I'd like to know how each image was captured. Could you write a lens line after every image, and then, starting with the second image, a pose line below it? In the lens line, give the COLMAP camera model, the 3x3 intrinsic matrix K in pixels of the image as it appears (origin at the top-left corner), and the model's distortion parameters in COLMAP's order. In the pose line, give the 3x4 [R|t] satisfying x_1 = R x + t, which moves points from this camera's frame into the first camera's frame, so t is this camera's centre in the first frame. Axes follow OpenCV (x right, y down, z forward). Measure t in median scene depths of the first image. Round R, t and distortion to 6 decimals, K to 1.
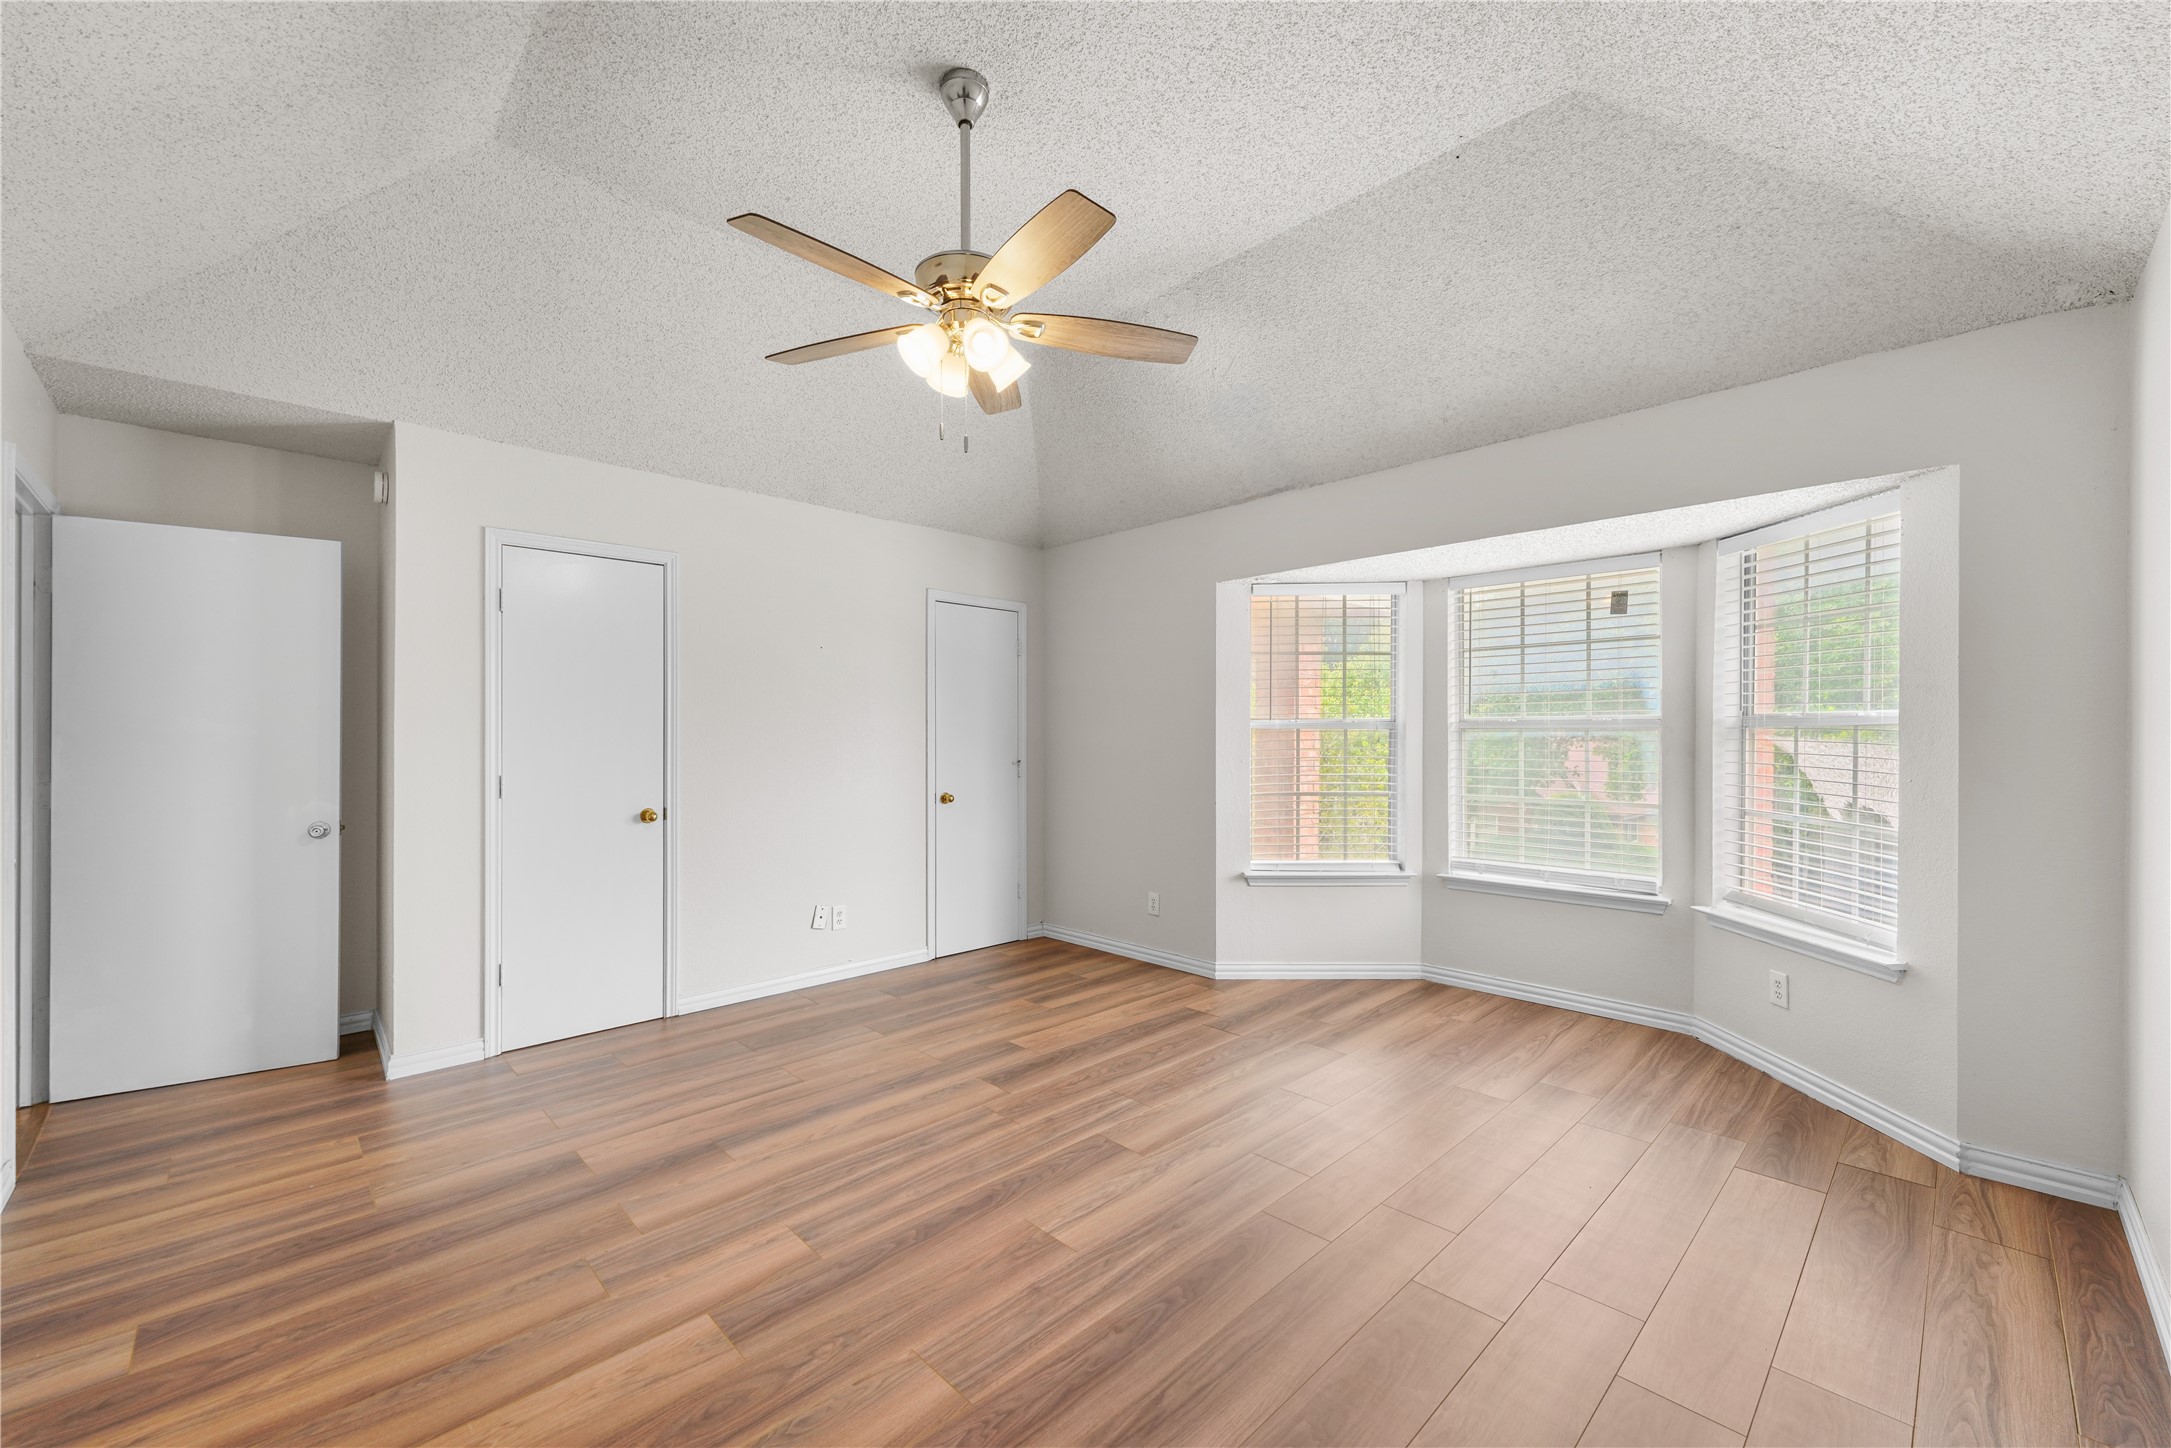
lens RADIAL K [[873.0, 0, 1073.5], [0, 873.0, 733.6], [0, 0, 1]] dist [0.011423, -0.002649]
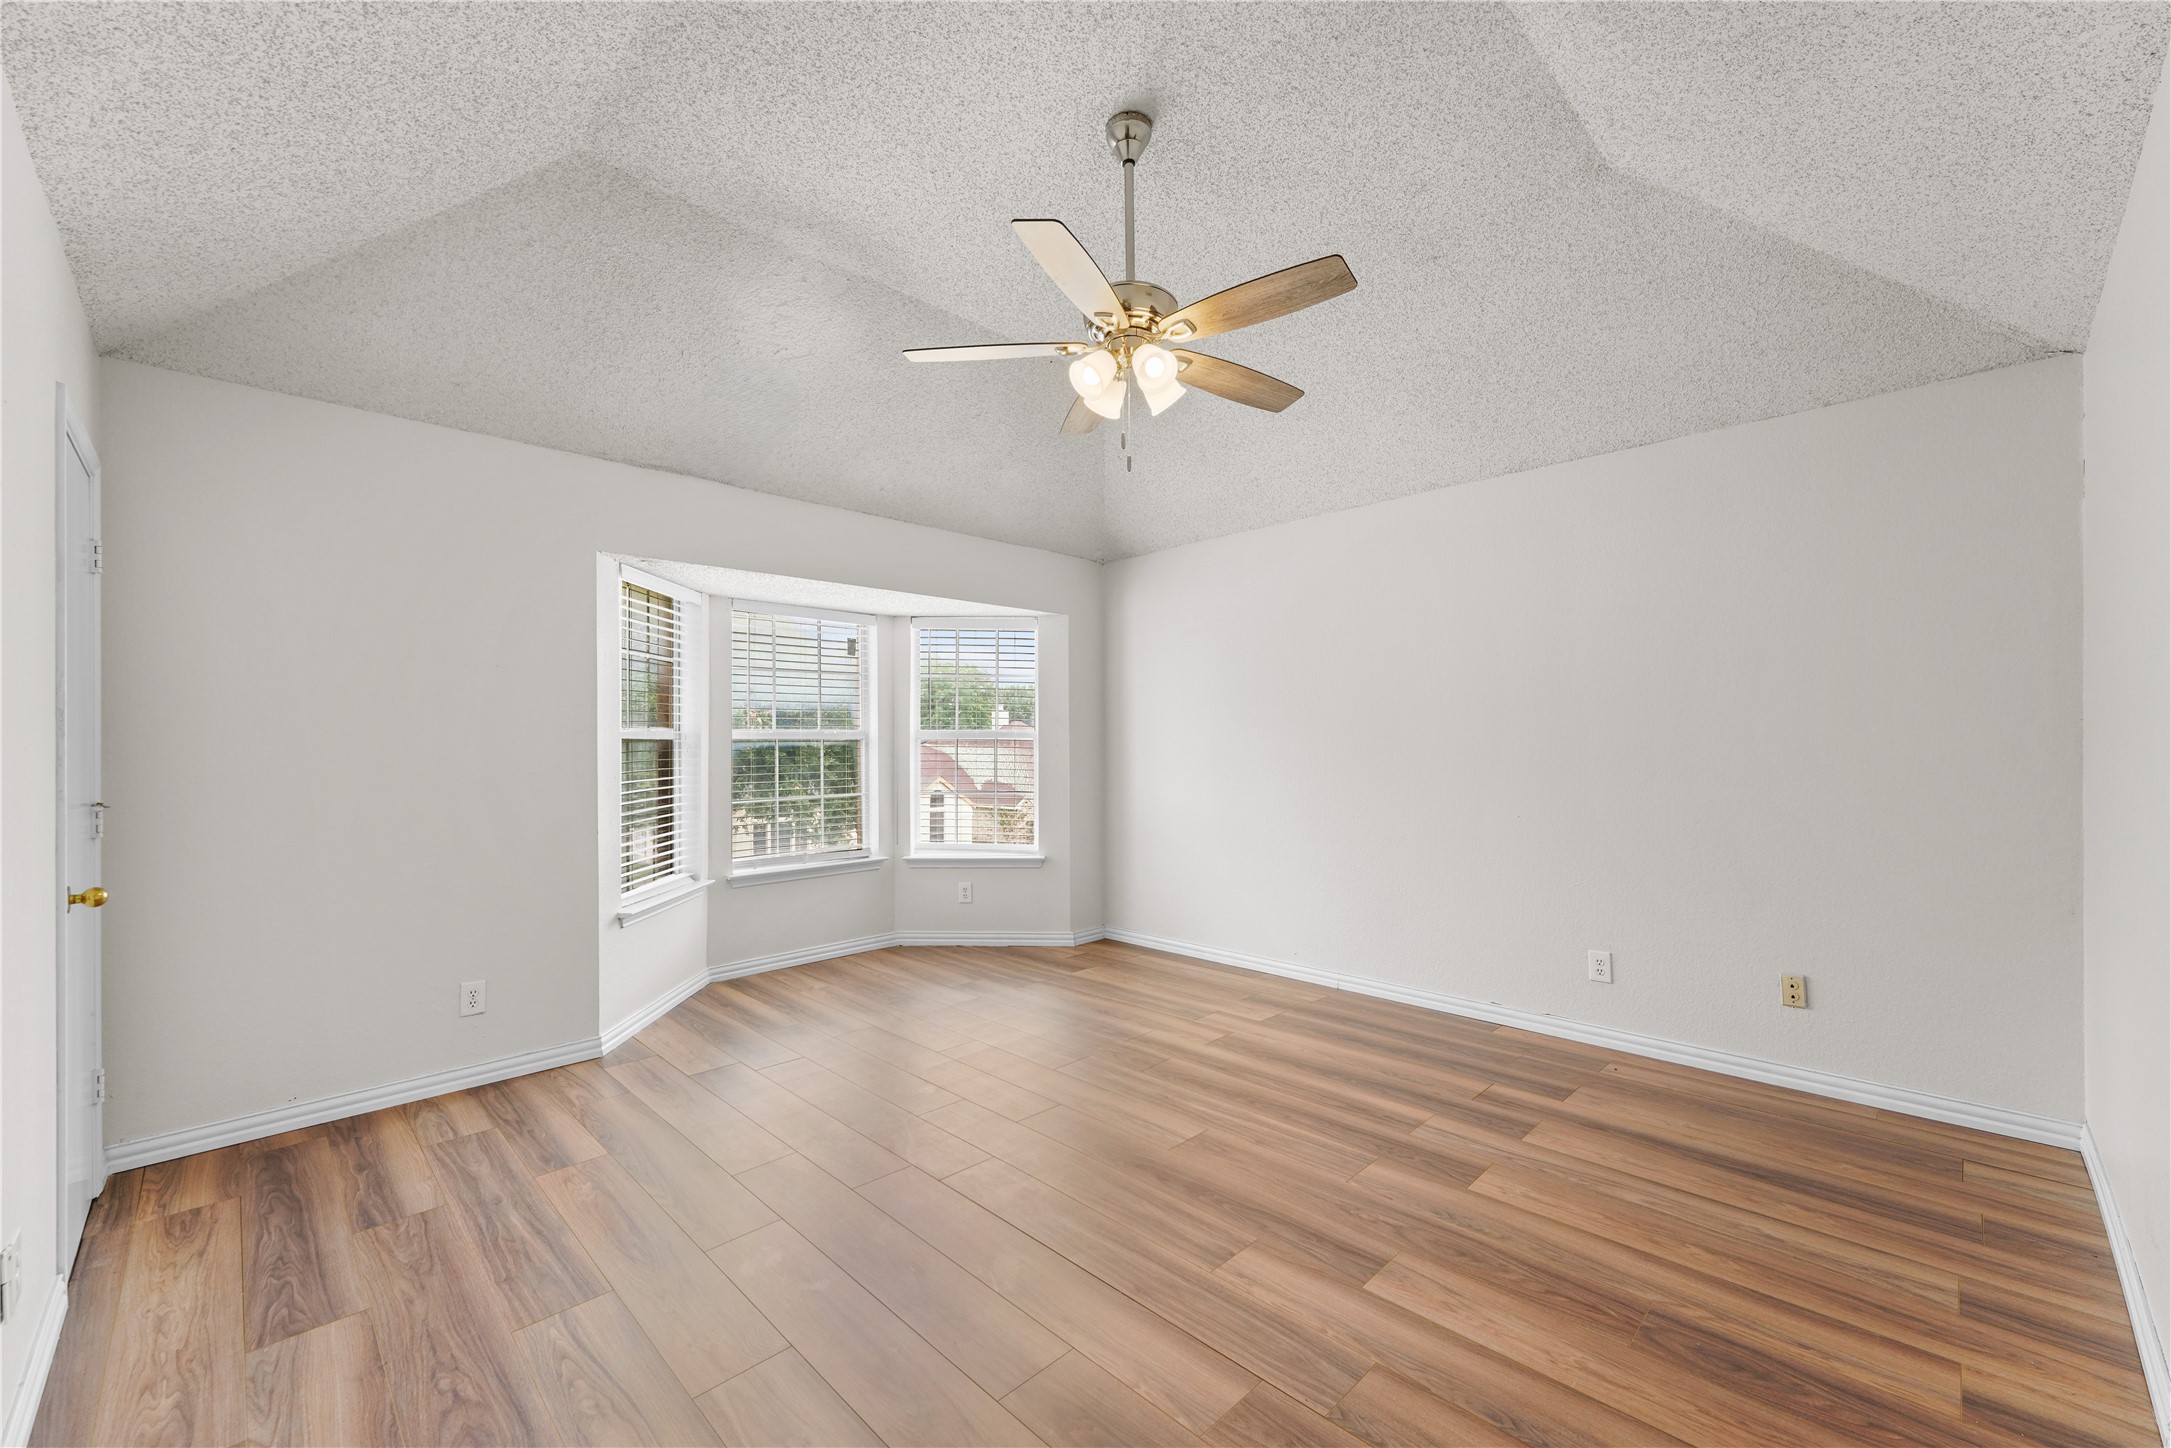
lens RADIAL K [[873.0, 0, 1072.8], [0, 873.0, 729.5], [0, 0, 1]] dist [0.011423, -0.002649]
pose [[-0.019916, 0.017395, 0.999650, -0.762227], [0.008320, 0.999817, -0.017232, 0.005904], [-0.999767, 0.007974, -0.020057, 0.706967]]
